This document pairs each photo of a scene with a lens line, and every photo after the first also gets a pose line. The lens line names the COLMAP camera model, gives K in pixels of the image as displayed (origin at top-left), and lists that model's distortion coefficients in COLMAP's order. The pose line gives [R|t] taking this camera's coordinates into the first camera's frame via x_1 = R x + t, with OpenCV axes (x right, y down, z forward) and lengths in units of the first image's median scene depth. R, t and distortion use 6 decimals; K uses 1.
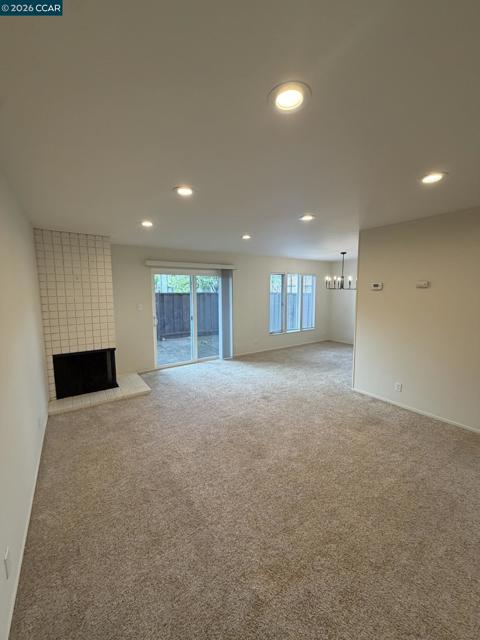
lens RADIAL K [[255.1, 0, 240.9], [0, 255.1, 318.2], [0, 0, 1]] dist [-0.000651, 0.000416]
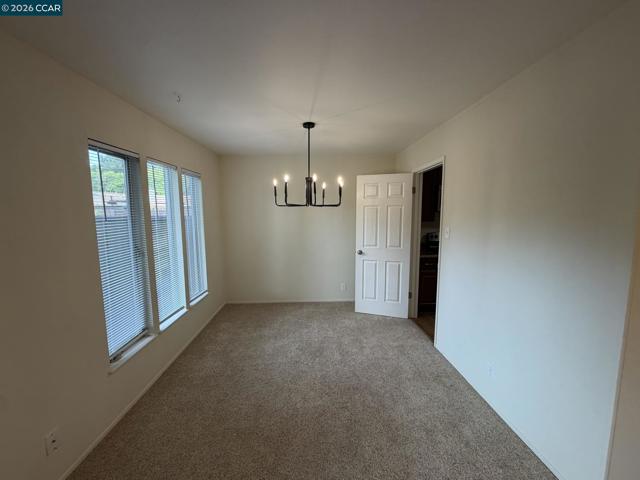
lens RADIAL K [[255.1, 0, 317.7], [0, 255.1, 239.3], [0, 0, 1]] dist [-0.000651, 0.000416]
pose [[0.531820, -0.095740, 0.841428, 0.020061], [0.101155, 0.993657, 0.049127, -0.102876], [-0.840795, 0.058988, 0.538131, 1.020718]]
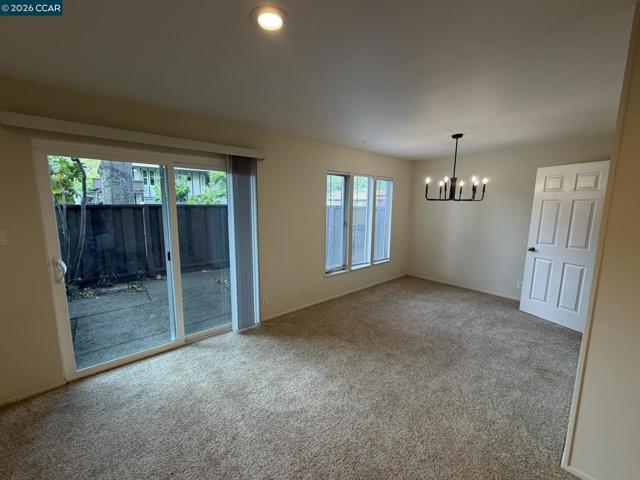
lens RADIAL K [[255.1, 0, 318.3], [0, 255.1, 238.8], [0, 0, 1]] dist [-0.000651, 0.000416]
pose [[0.992890, -0.005048, 0.118928, 0.038379], [0.002101, 0.999688, 0.024891, -0.056965], [-0.119016, -0.024464, 0.992591, 0.633009]]
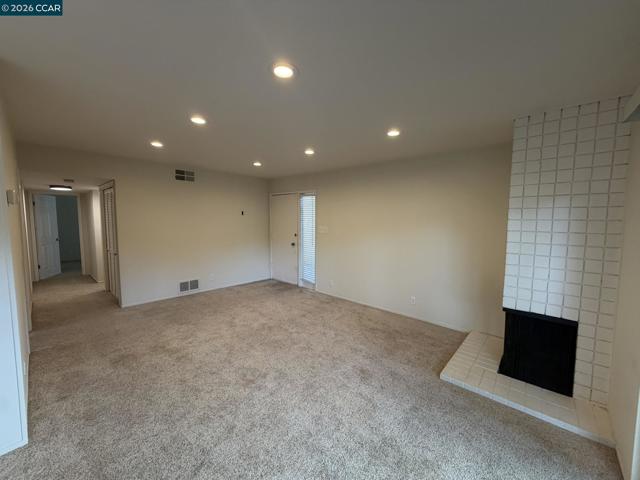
lens RADIAL K [[255.1, 0, 318.1], [0, 255.1, 241.2], [0, 0, 1]] dist [-0.000651, 0.000416]
pose [[-0.971040, 0.017599, -0.238266, 0.061318], [-0.029520, 0.980804, 0.192749, -0.127465], [0.237084, 0.194201, -0.951881, 1.341713]]
